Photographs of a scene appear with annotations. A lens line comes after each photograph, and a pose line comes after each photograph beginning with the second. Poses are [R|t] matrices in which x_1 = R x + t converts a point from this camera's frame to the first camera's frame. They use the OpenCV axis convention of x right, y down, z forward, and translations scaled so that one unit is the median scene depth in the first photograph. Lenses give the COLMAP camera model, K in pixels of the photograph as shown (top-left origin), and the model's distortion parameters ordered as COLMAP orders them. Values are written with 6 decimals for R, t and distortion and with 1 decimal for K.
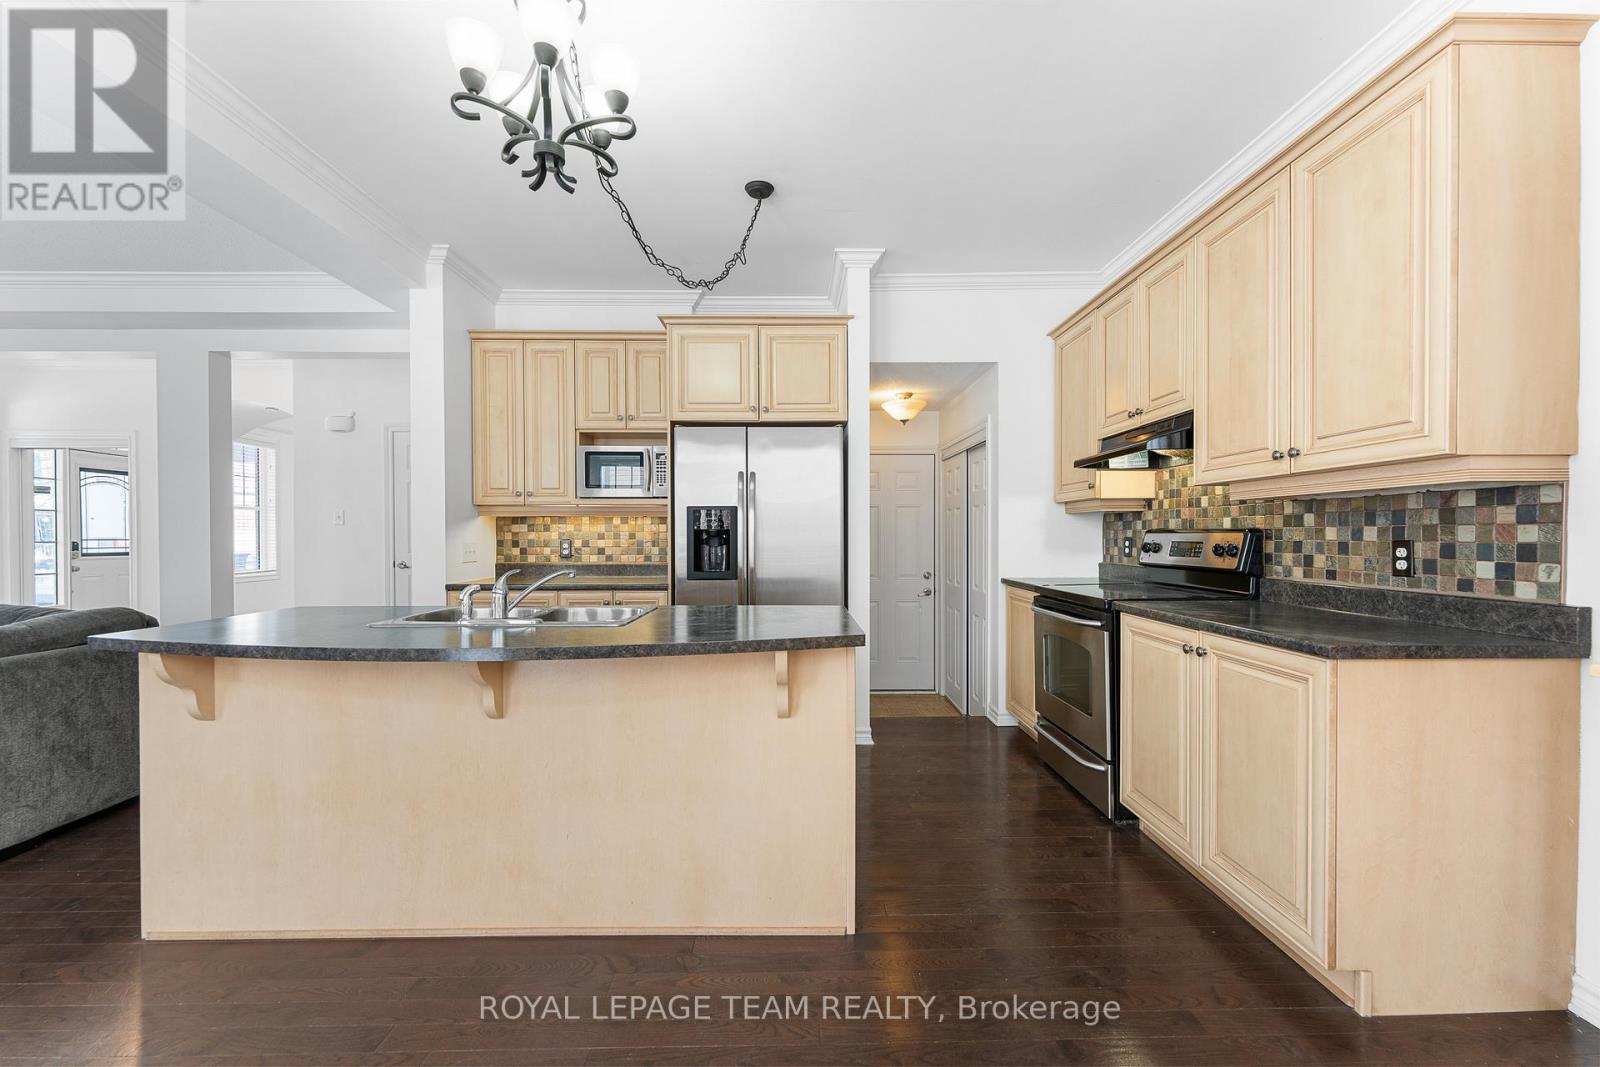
lens RADIAL K [[641.5, 0, 800.5], [0, 641.5, 541.0], [0, 0, 1]] dist [0.001779, 0.000065]
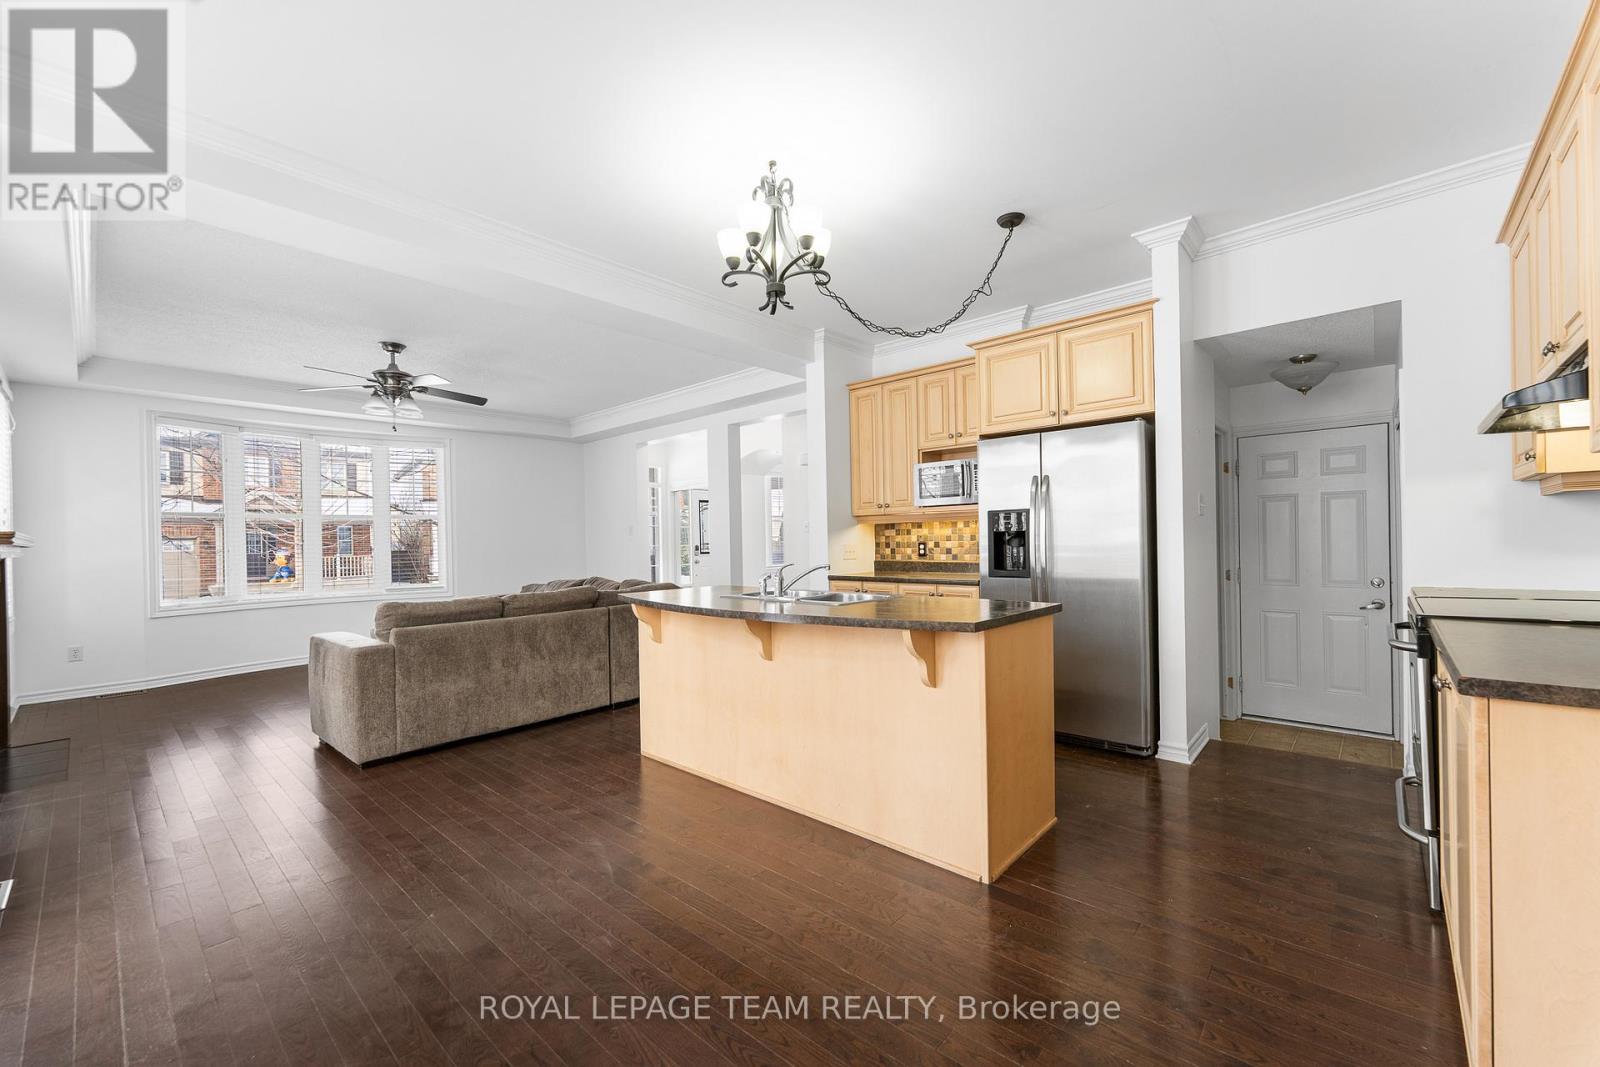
lens RADIAL K [[641.5, 0, 802.2], [0, 641.5, 541.8], [0, 0, 1]] dist [0.001779, 0.000065]
pose [[0.732646, -0.009735, -0.680540, 0.344196], [0.011027, 0.999936, -0.002432, -0.001437], [0.680520, -0.005723, 0.732707, -0.036552]]
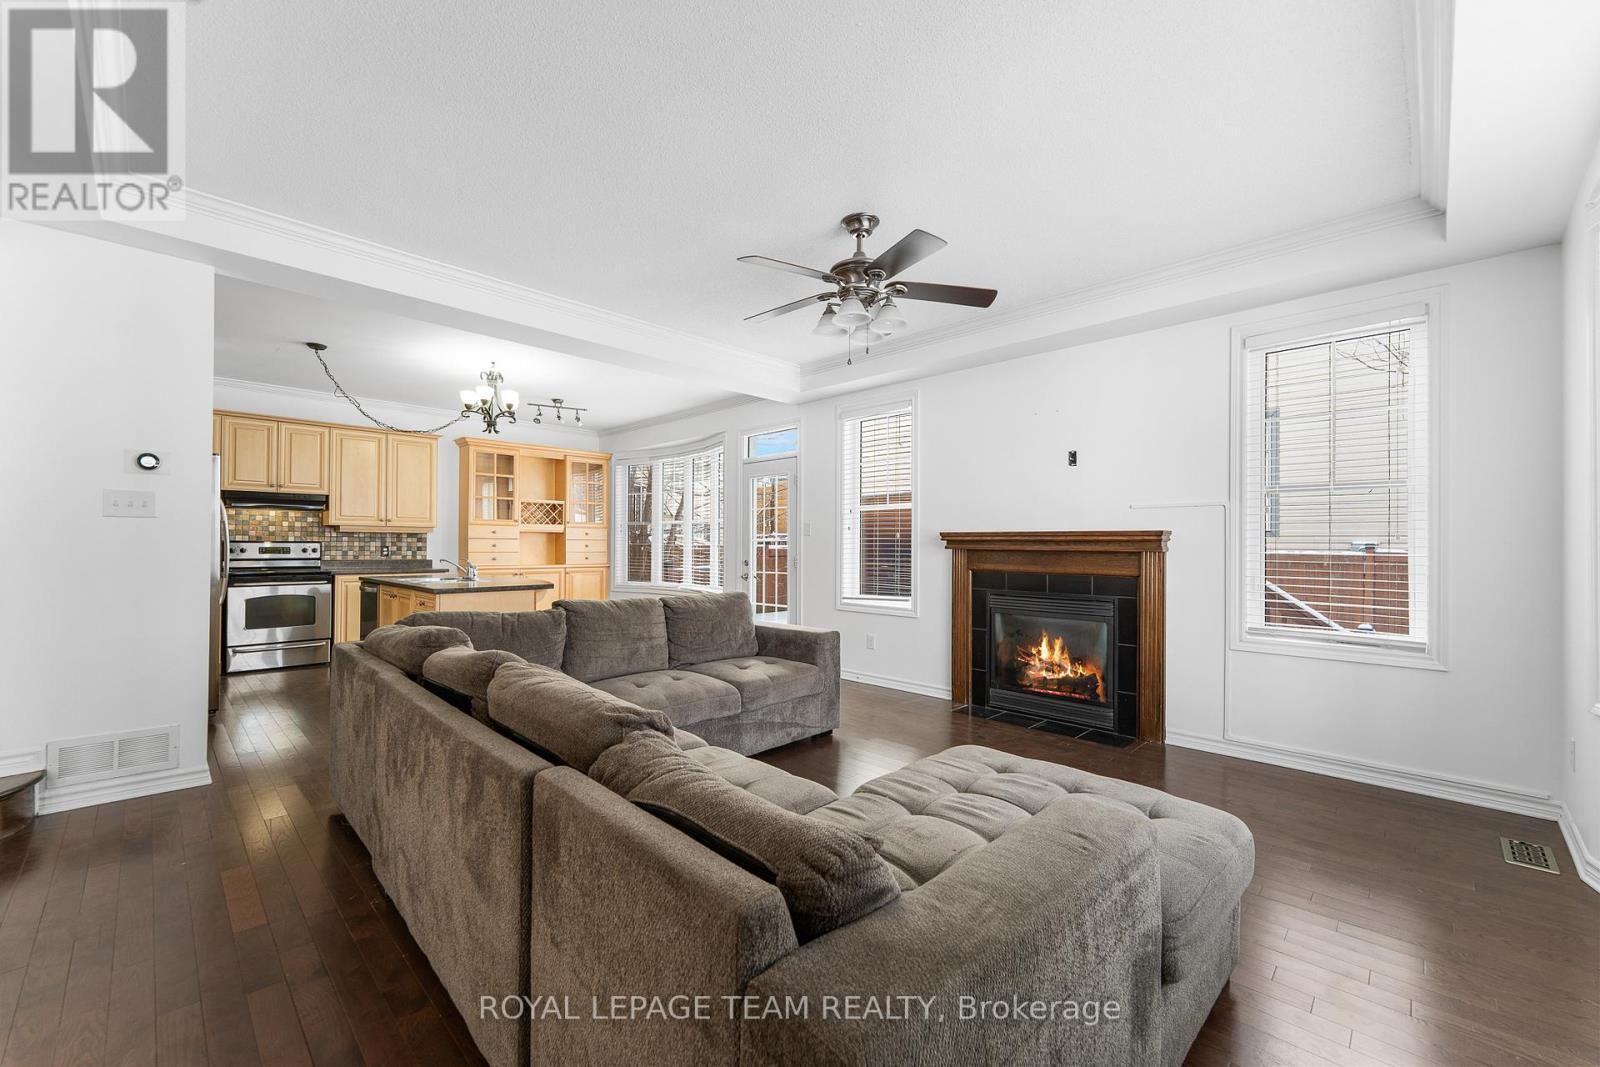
lens RADIAL K [[641.5, 0, 805.5], [0, 641.5, 547.0], [0, 0, 1]] dist [0.001779, 0.000065]
pose [[-0.705838, -0.002751, 0.708368, -1.865055], [0.002068, 0.999980, 0.005944, -0.006732], [-0.708370, 0.005661, -0.705818, 1.075485]]
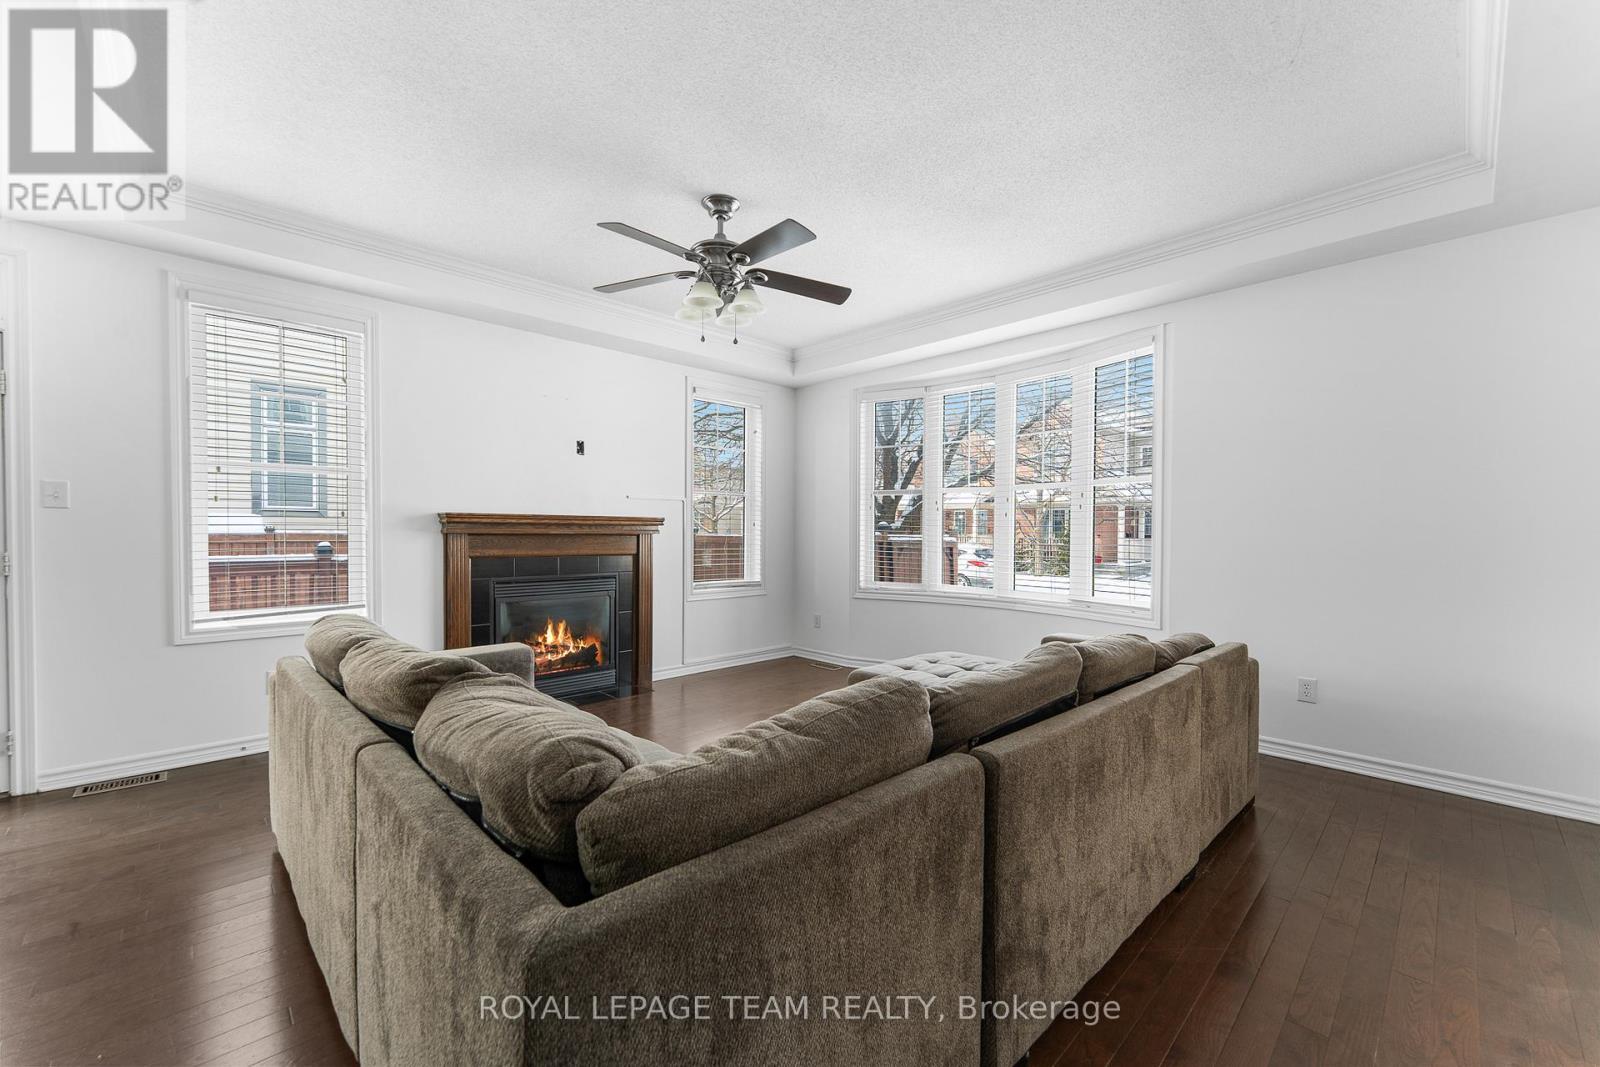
lens RADIAL K [[641.5, 0, 798.6], [0, 641.5, 536.4], [0, 0, 1]] dist [0.001779, 0.000065]
pose [[-0.732728, 0.005087, -0.680502, -0.766705], [-0.009197, 0.999807, 0.017376, -0.013171], [0.680459, 0.018990, -0.732540, 1.113888]]
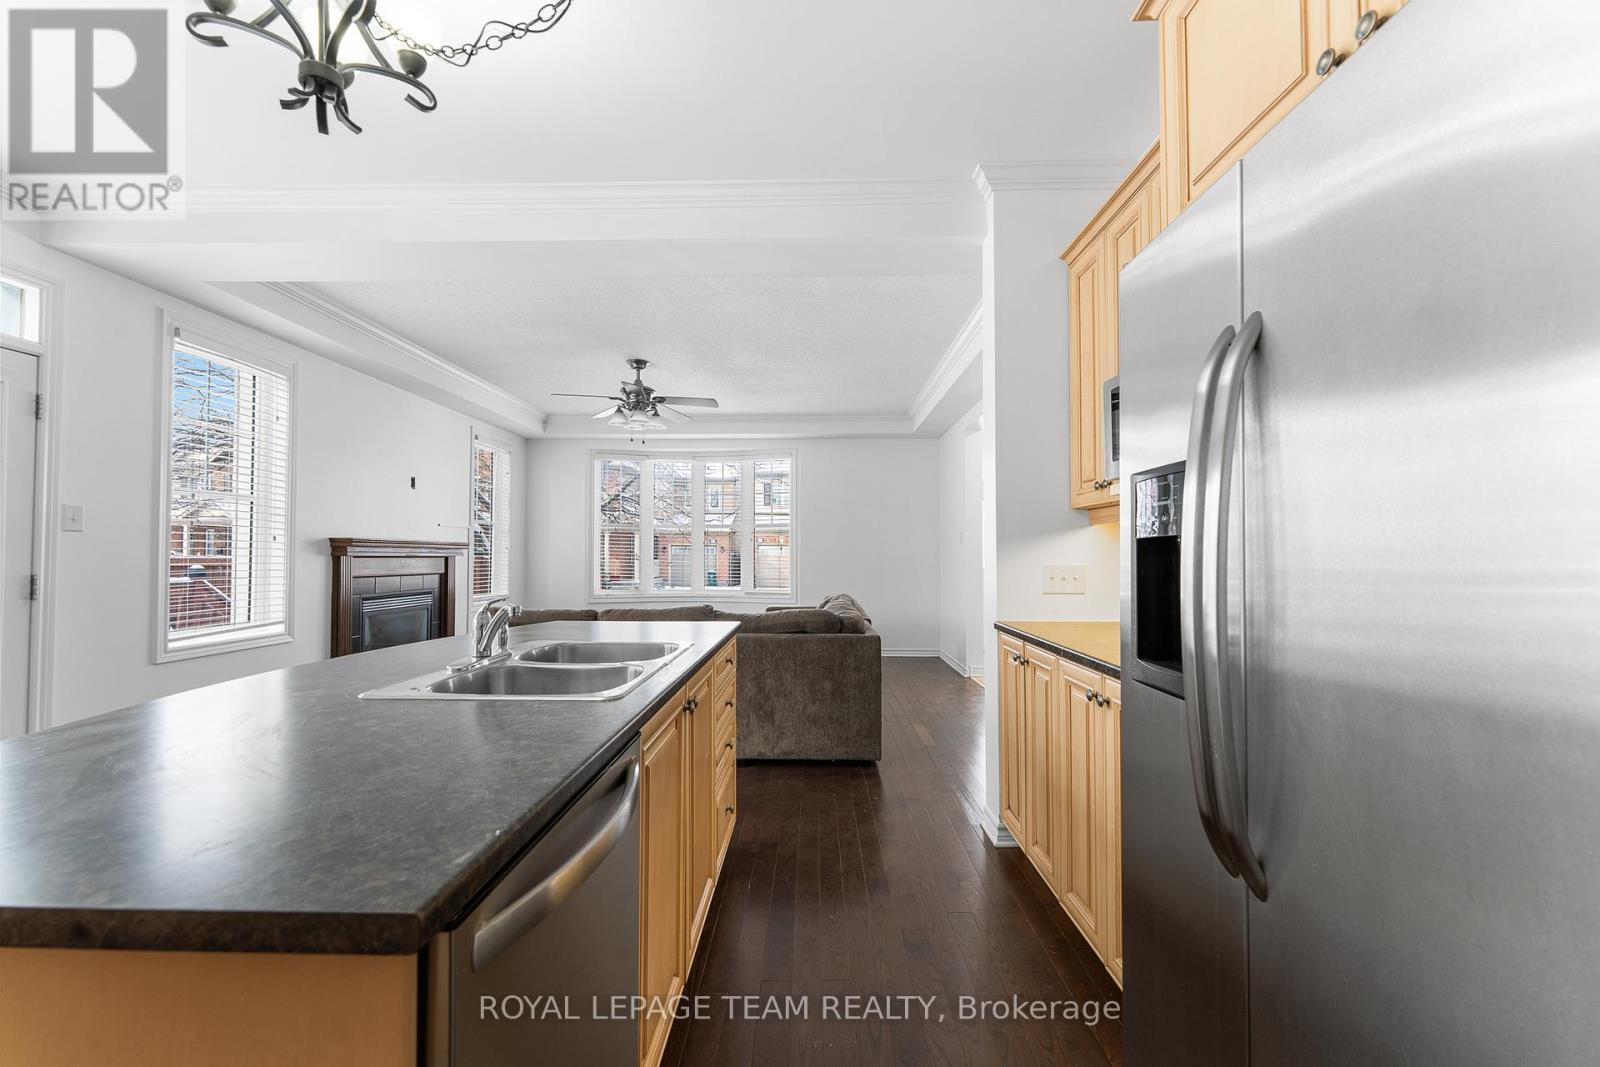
lens RADIAL K [[641.5, 0, 802.3], [0, 641.5, 542.8], [0, 0, 1]] dist [0.001779, 0.000065]
pose [[-0.036084, -0.016990, -0.999204, 0.192061], [-0.009864, 0.999813, -0.016644, -0.006897], [0.999300, 0.009256, -0.036245, 0.834109]]
